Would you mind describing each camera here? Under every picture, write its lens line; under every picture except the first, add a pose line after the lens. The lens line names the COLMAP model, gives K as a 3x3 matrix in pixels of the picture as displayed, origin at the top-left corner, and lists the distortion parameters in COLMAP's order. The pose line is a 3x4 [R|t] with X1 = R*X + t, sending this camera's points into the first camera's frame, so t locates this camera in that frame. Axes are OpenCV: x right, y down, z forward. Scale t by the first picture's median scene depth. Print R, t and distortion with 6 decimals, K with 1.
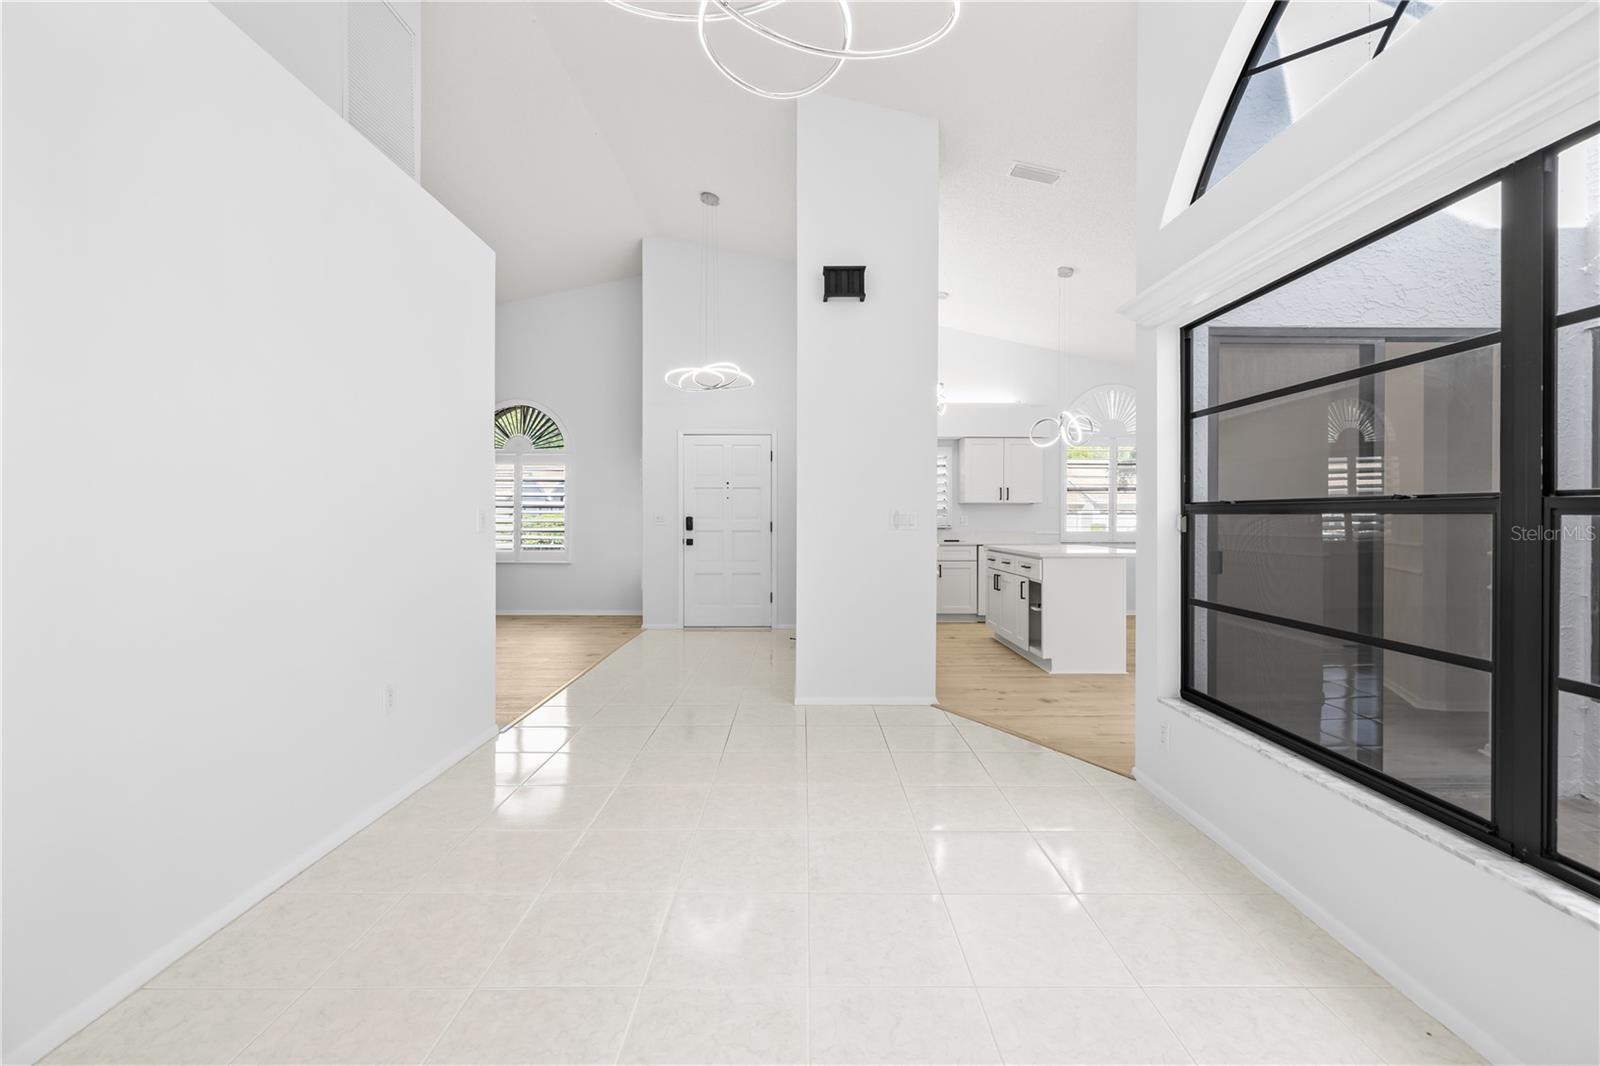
lens RADIAL K [[669.7, 0, 810.2], [0, 669.7, 516.2], [0, 0, 1]] dist [0.001496, -0.001025]
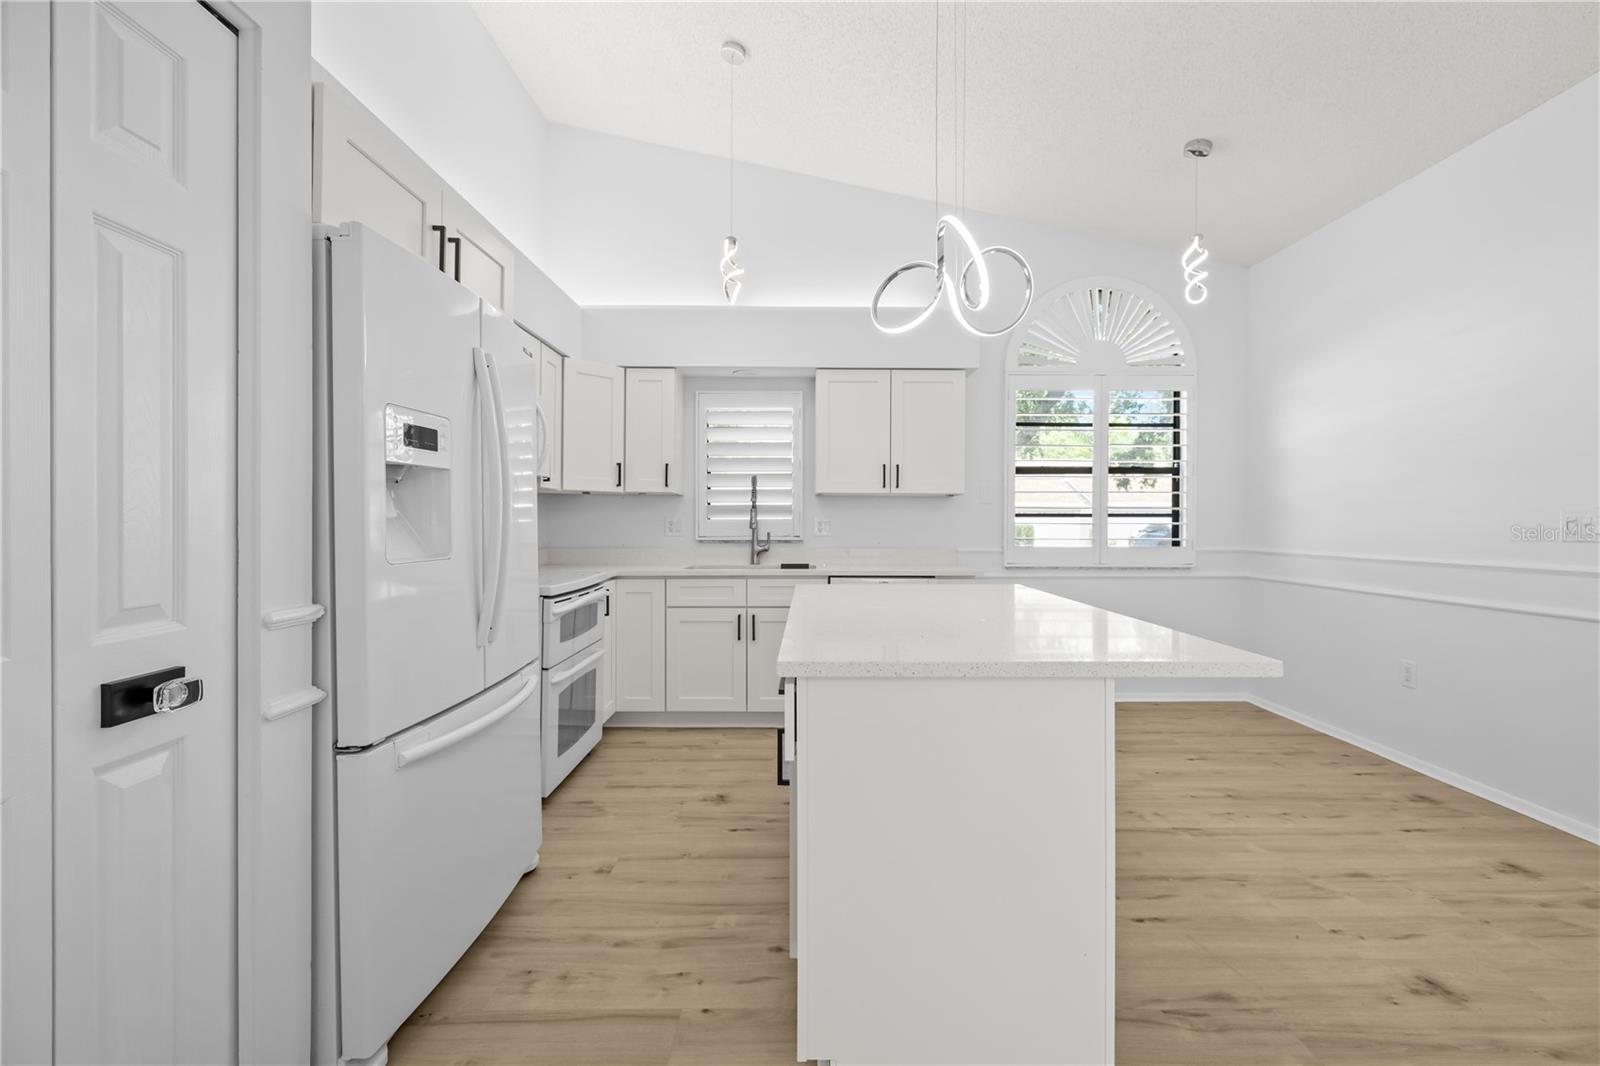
lens RADIAL K [[660.0, 0, 804.7], [0, 660.0, 529.8], [0, 0, 1]] dist [0.000419, -0.000424]
pose [[0.999874, -0.000656, -0.015877, 0.230045], [0.000835, 0.999937, 0.011225, 0.002413], [0.015869, -0.011236, 0.999811, 0.480303]]
